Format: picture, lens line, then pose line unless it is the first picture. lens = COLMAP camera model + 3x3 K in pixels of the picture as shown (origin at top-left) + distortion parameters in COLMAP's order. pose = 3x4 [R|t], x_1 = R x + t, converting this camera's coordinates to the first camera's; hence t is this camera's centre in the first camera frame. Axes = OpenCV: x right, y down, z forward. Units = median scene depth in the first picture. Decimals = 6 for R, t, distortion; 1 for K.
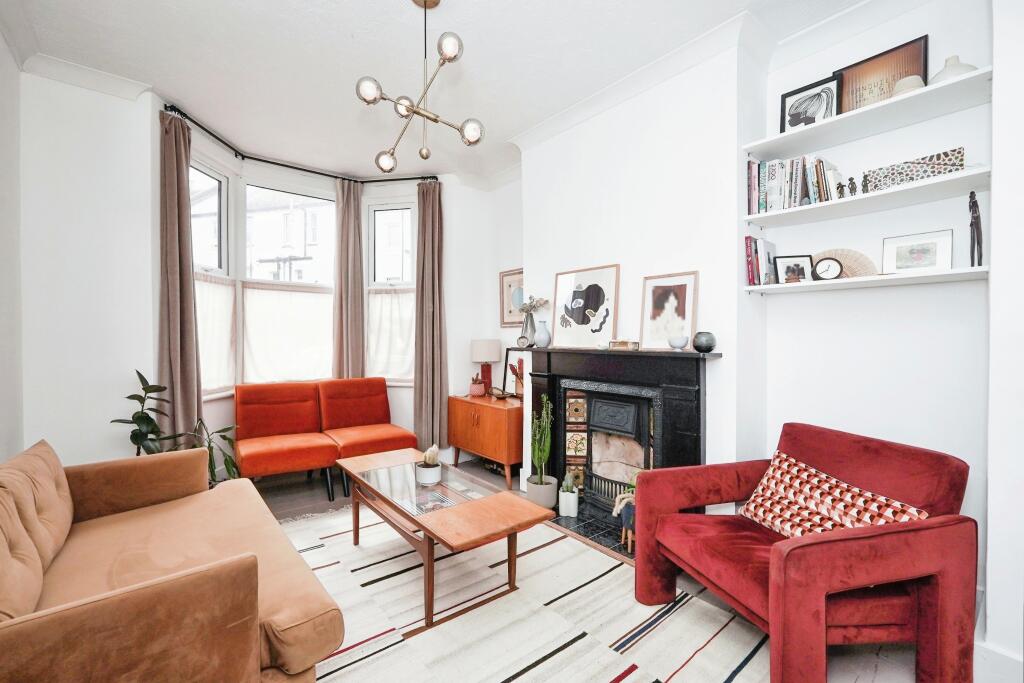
lens RADIAL K [[439.2, 0, 513.9], [0, 439.2, 336.5], [0, 0, 1]] dist [0.000860, 0.000055]
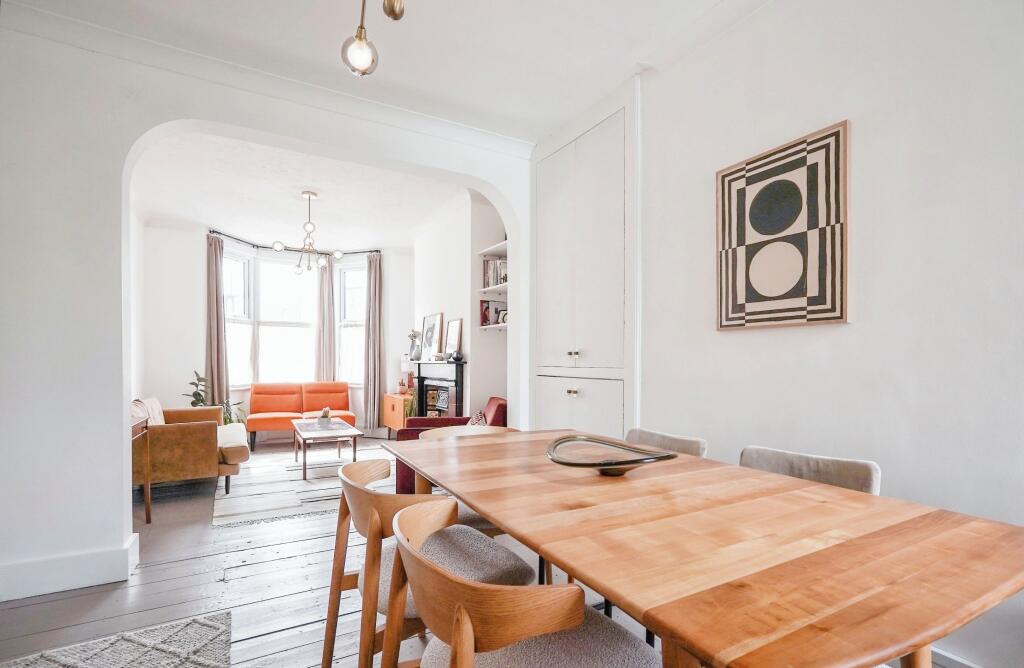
lens RADIAL K [[443.9, 0, 513.0], [0, 443.9, 361.9], [0, 0, 1]] dist [-0.000067, 0.000015]
pose [[0.991891, 0.003053, -0.127052, 0.570101], [-0.002941, 0.999995, 0.001068, 0.023422], [0.127055, -0.000685, 0.991895, -0.557031]]
